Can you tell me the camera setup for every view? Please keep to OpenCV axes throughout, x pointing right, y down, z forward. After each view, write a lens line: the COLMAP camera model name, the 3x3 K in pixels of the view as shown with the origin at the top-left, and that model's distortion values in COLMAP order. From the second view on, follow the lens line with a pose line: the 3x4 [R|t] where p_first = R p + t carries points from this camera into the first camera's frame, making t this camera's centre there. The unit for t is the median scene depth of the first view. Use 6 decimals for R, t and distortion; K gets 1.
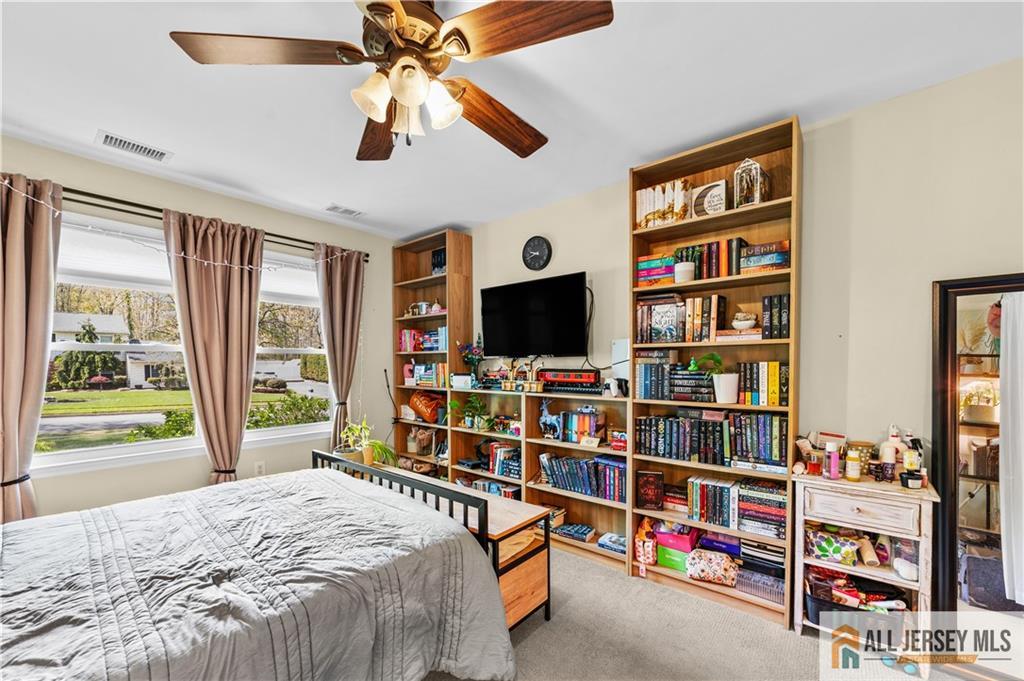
lens RADIAL K [[413.9, 0, 511.8], [0, 413.9, 374.6], [0, 0, 1]] dist [0.000448, 0.000029]
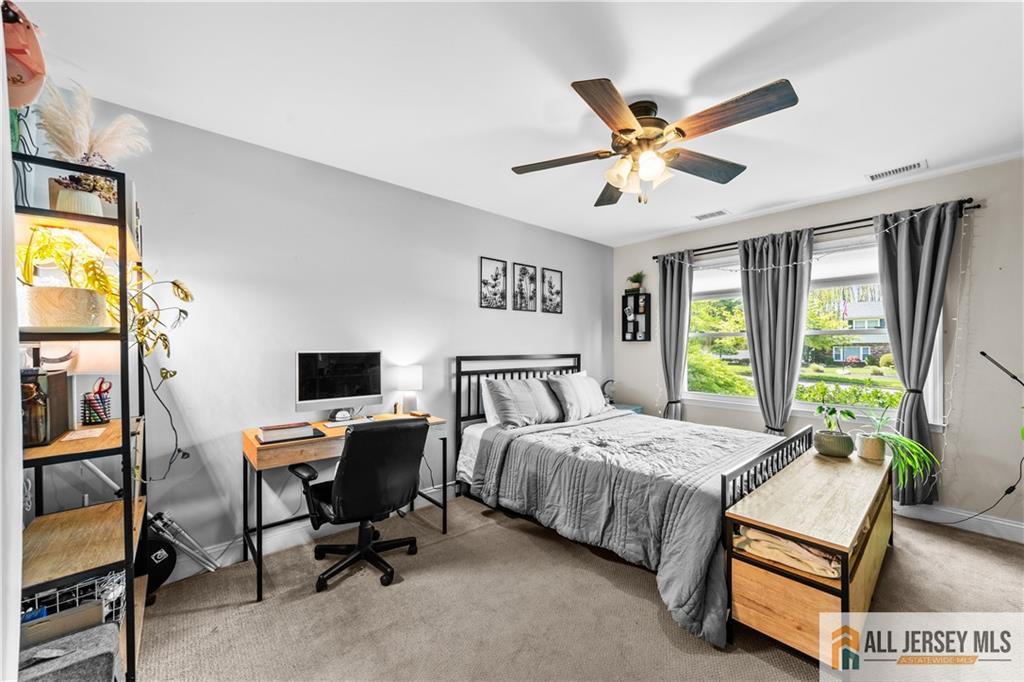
lens RADIAL K [[385.0, 0, 511.8], [0, 385.0, 347.2], [0, 0, 1]] dist [-0.000095, -0.000005]
pose [[-0.147132, 0.006609, -0.989095, 0.677267], [-0.021956, 0.999709, 0.009946, -0.013551], [0.988873, 0.023180, -0.146944, 0.413123]]
